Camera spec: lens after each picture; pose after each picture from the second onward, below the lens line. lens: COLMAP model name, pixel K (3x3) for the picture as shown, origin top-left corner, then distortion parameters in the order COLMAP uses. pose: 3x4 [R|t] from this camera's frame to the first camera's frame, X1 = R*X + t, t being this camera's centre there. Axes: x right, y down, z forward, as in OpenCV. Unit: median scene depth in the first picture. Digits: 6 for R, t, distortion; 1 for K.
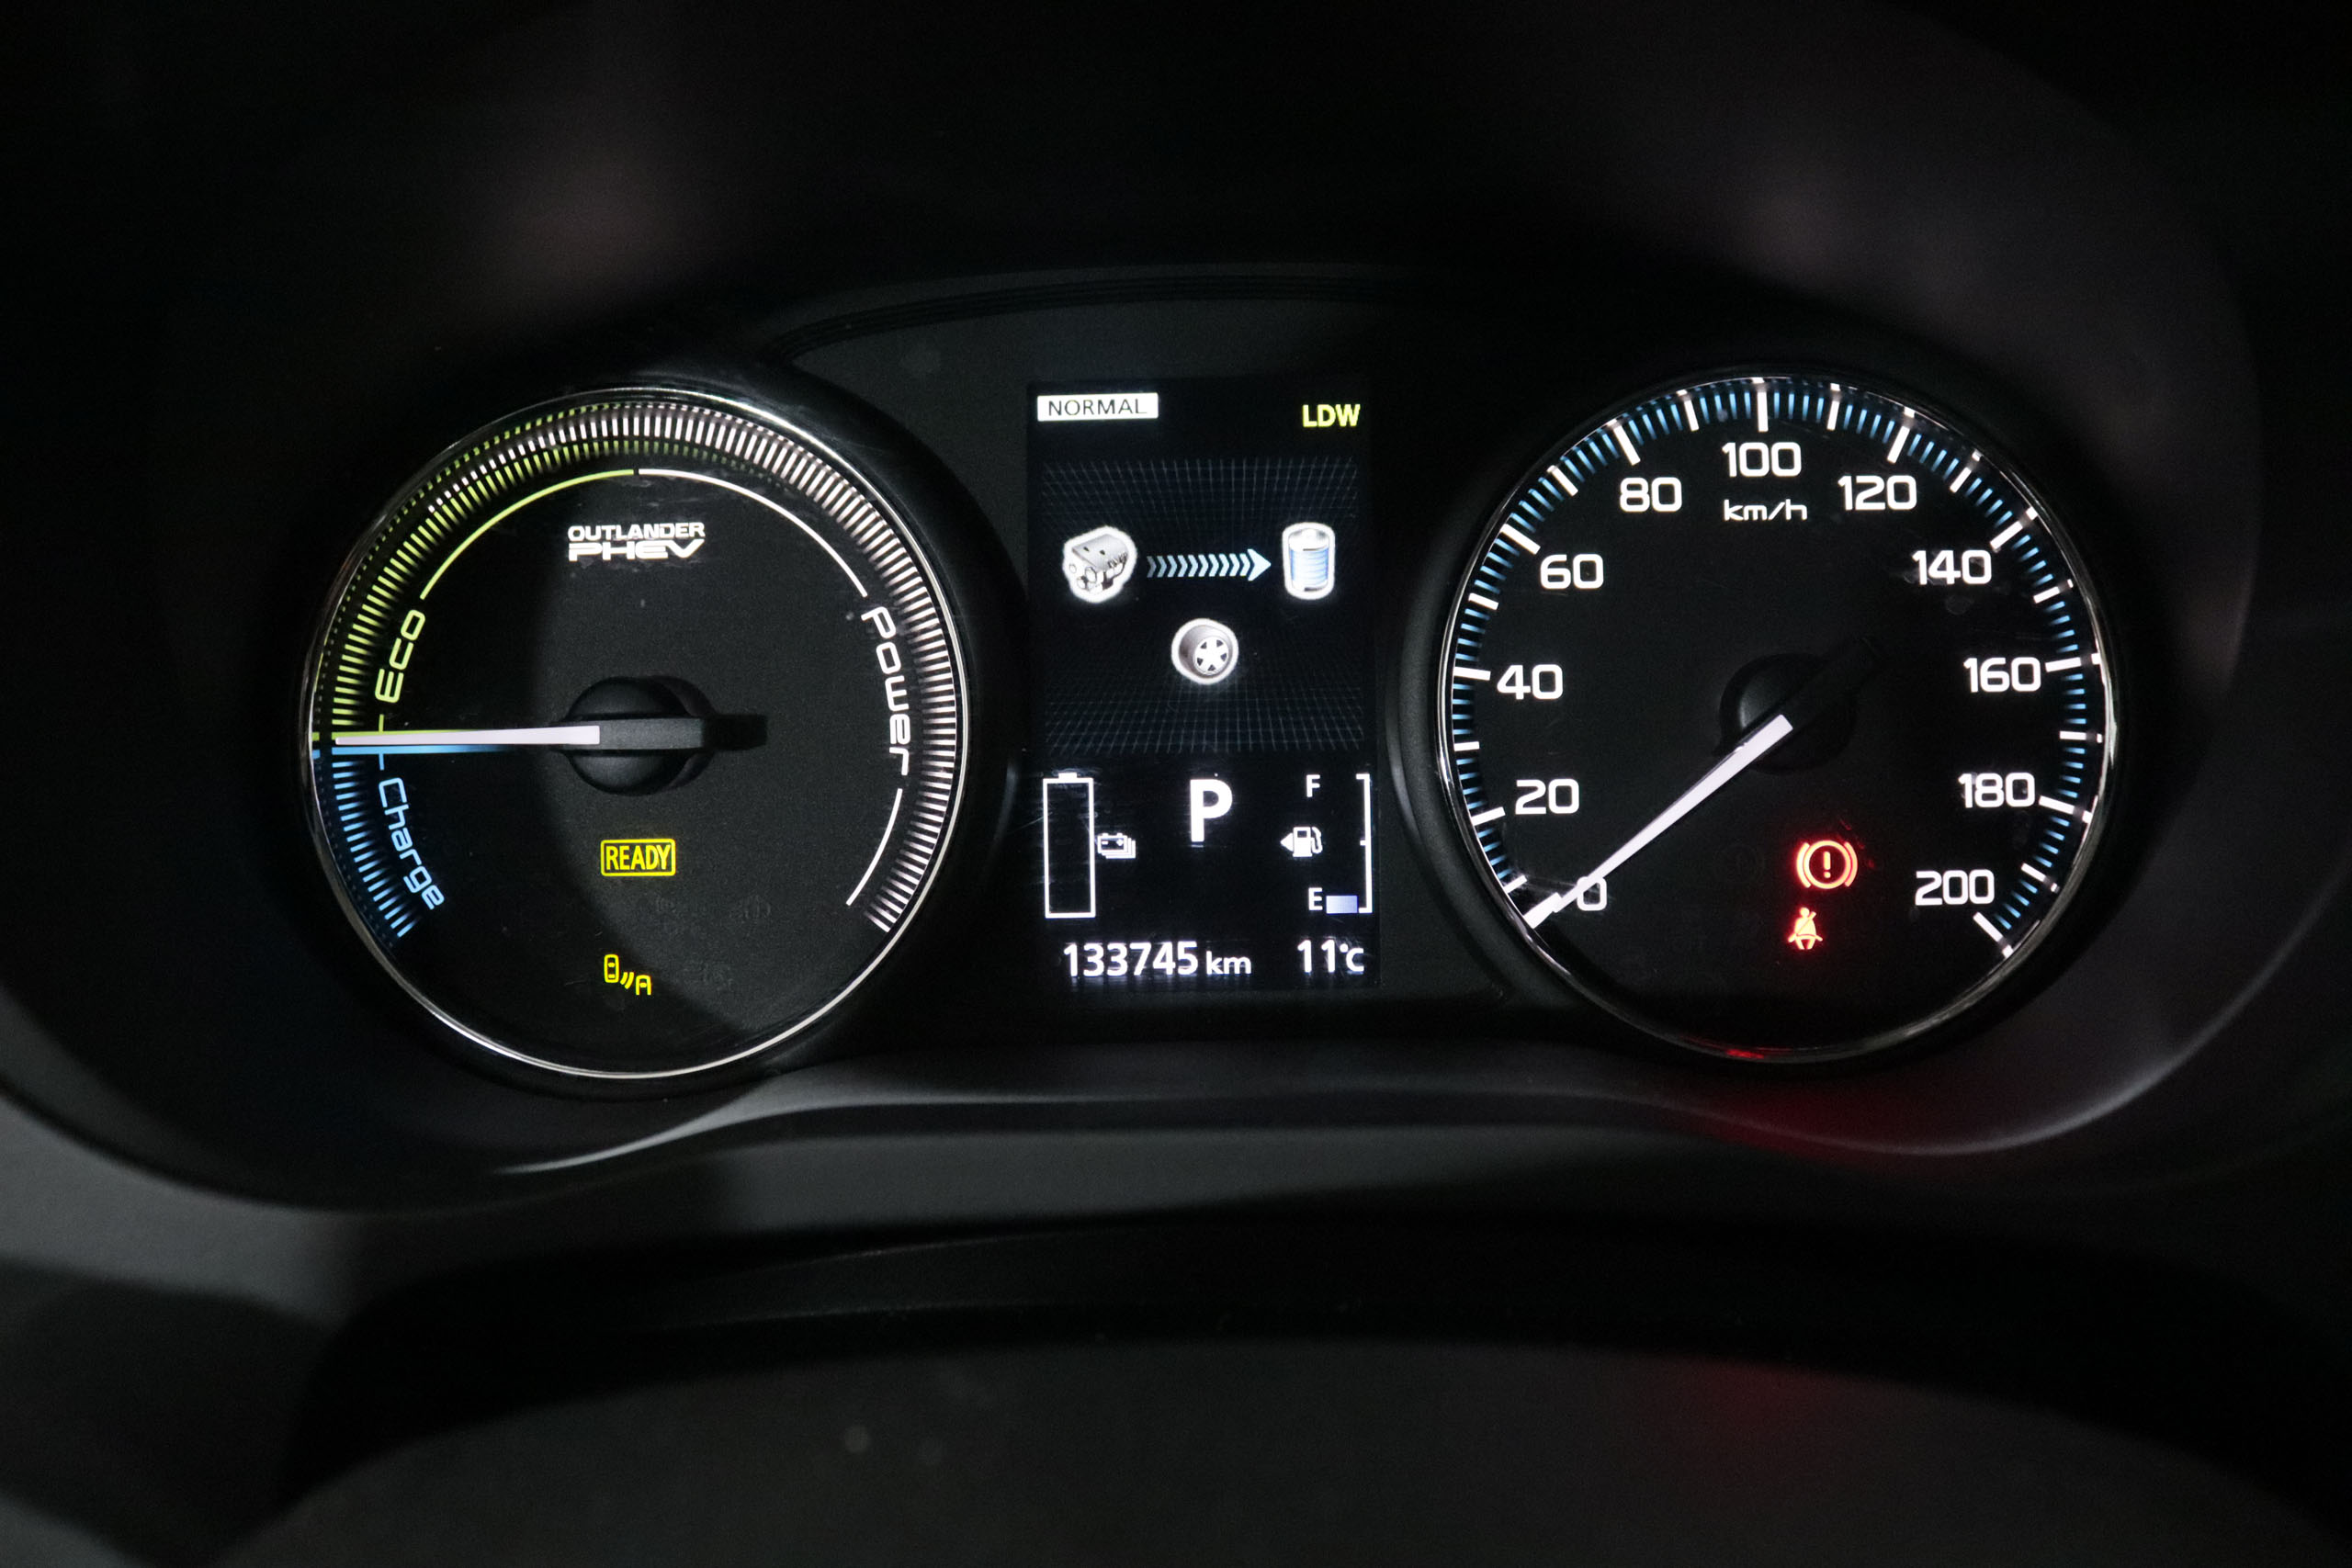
lens RADIAL K [[1984.8, 0, 1185.4], [0, 1984.8, 761.7], [0, 0, 1]] dist [-0.158435, 0.065196]
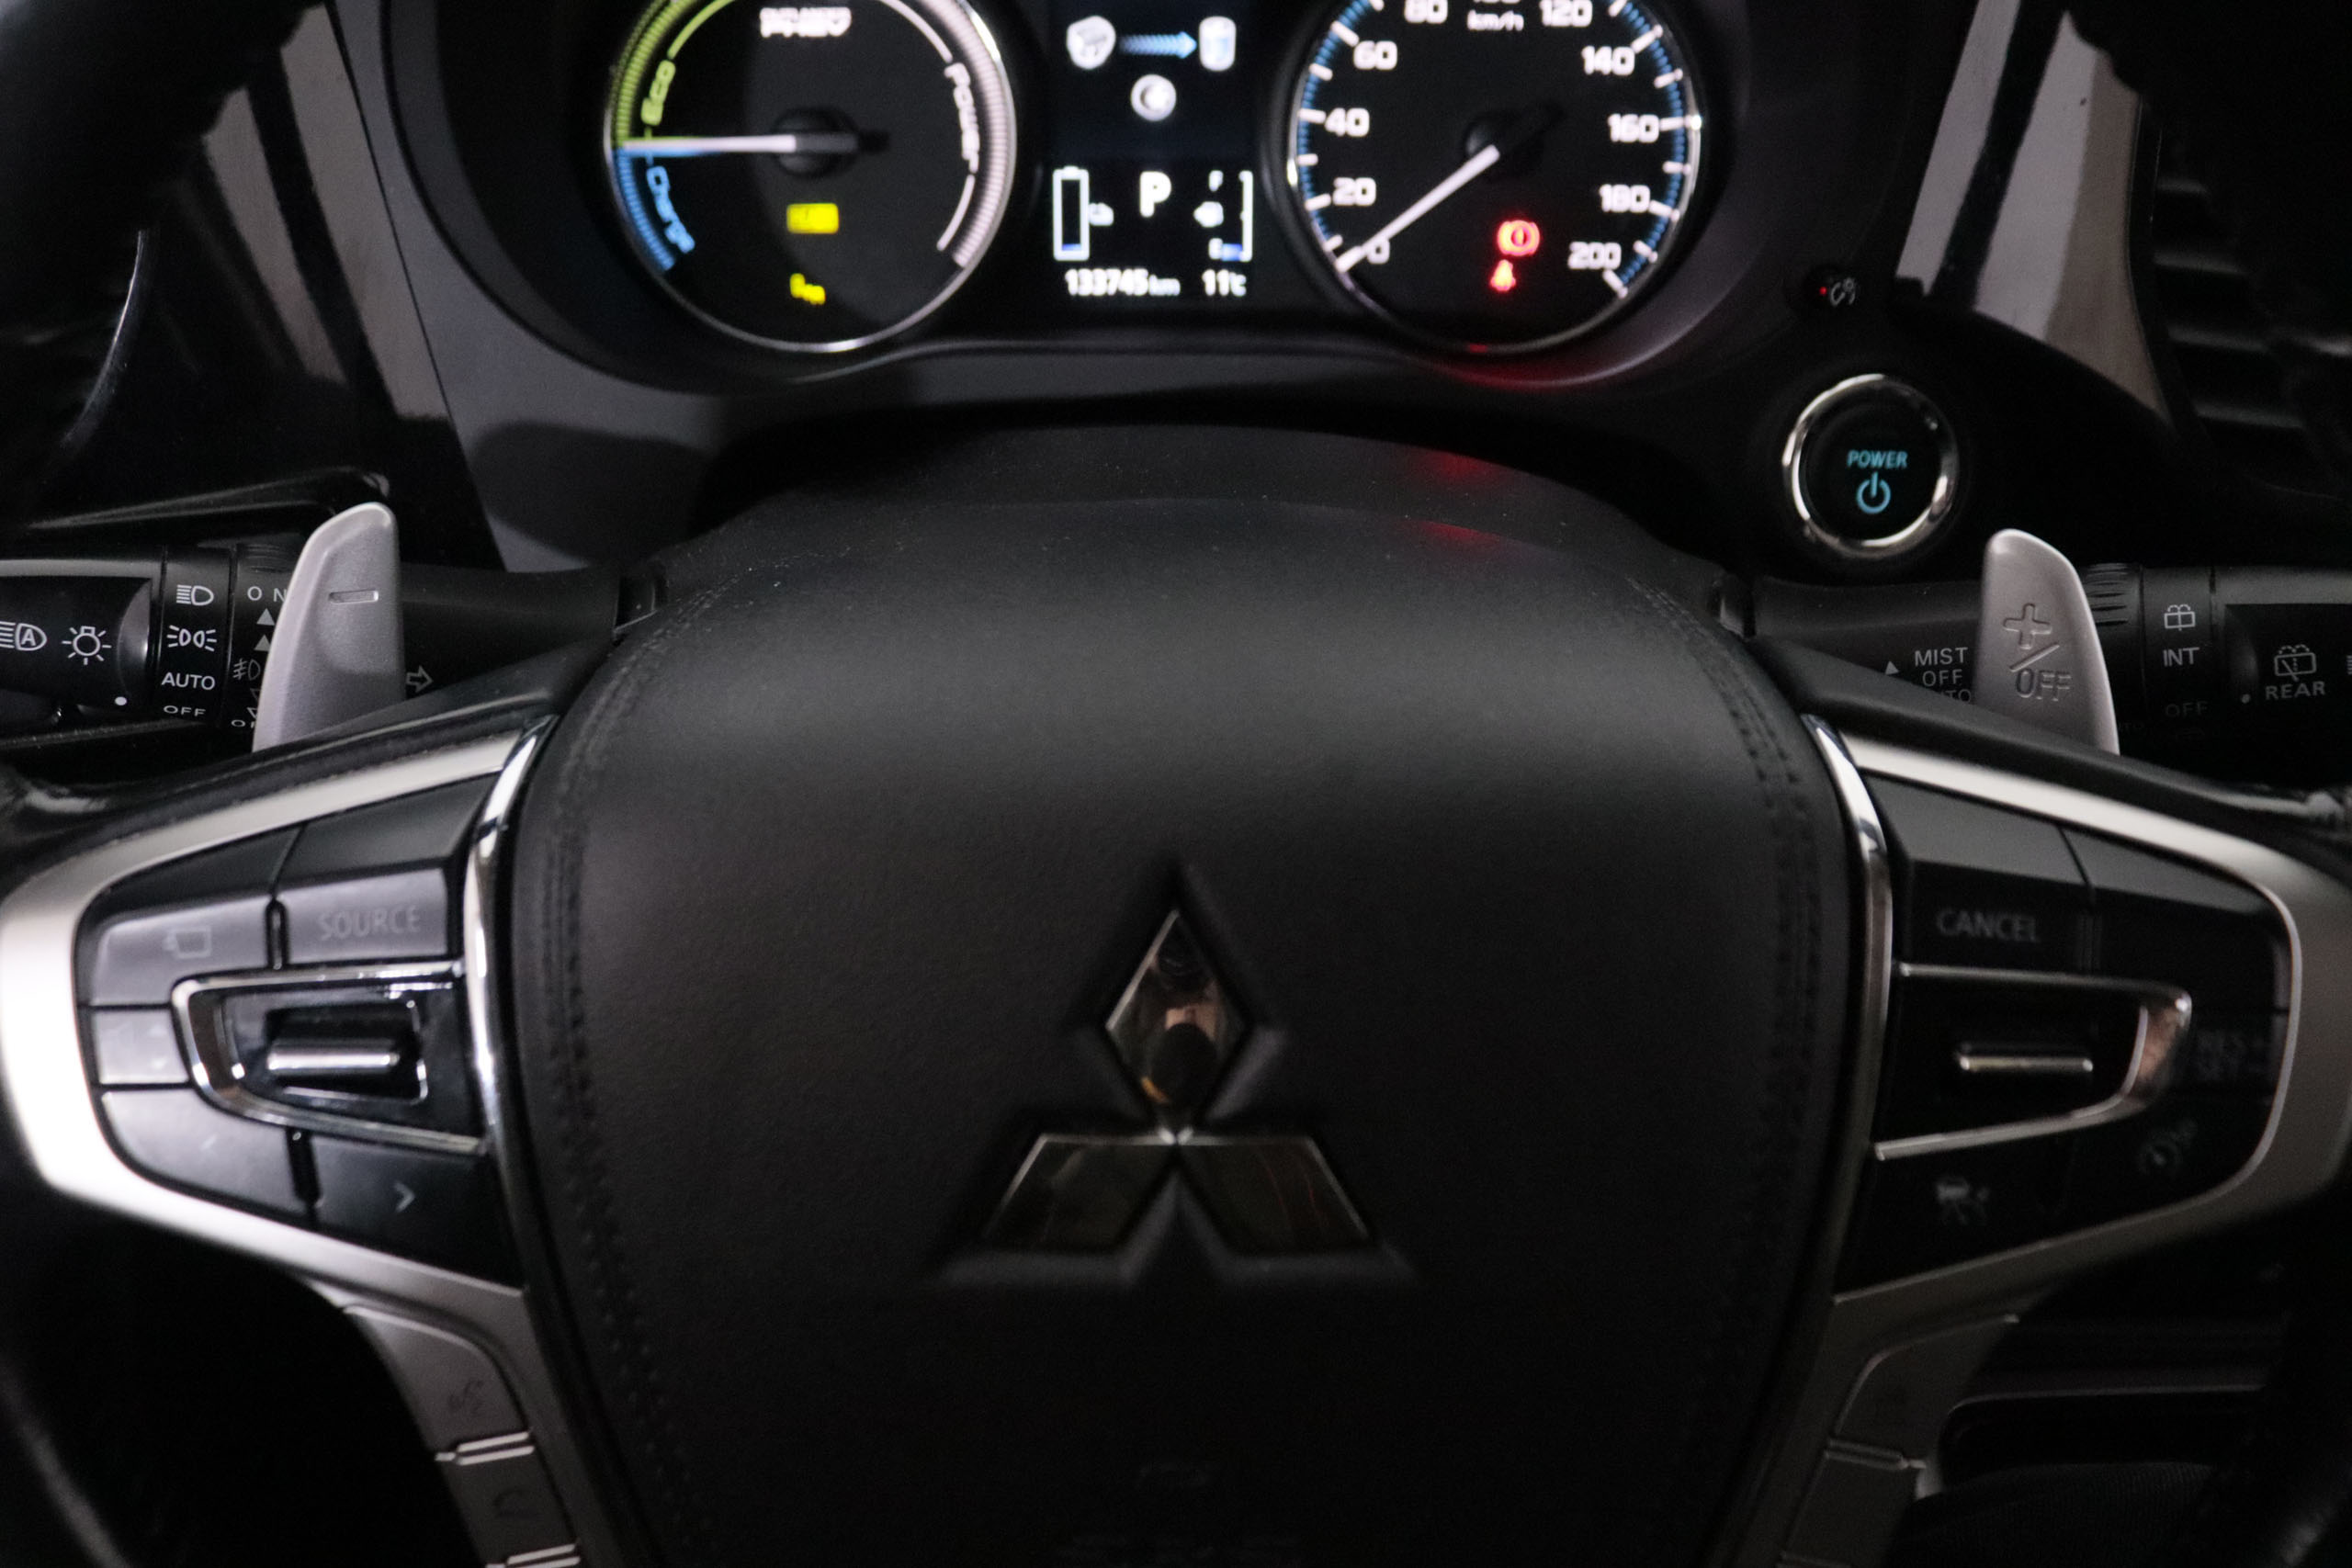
lens RADIAL K [[1984.8, 0, 1173.9], [0, 1984.8, 787.0], [0, 0, 1]] dist [-0.158435, 0.065196]
pose [[0.999354, 0.014062, 0.033082, -0.019450], [-0.023853, 0.947913, 0.317634, -0.026552], [-0.026892, -0.318218, 0.947636, -0.742702]]
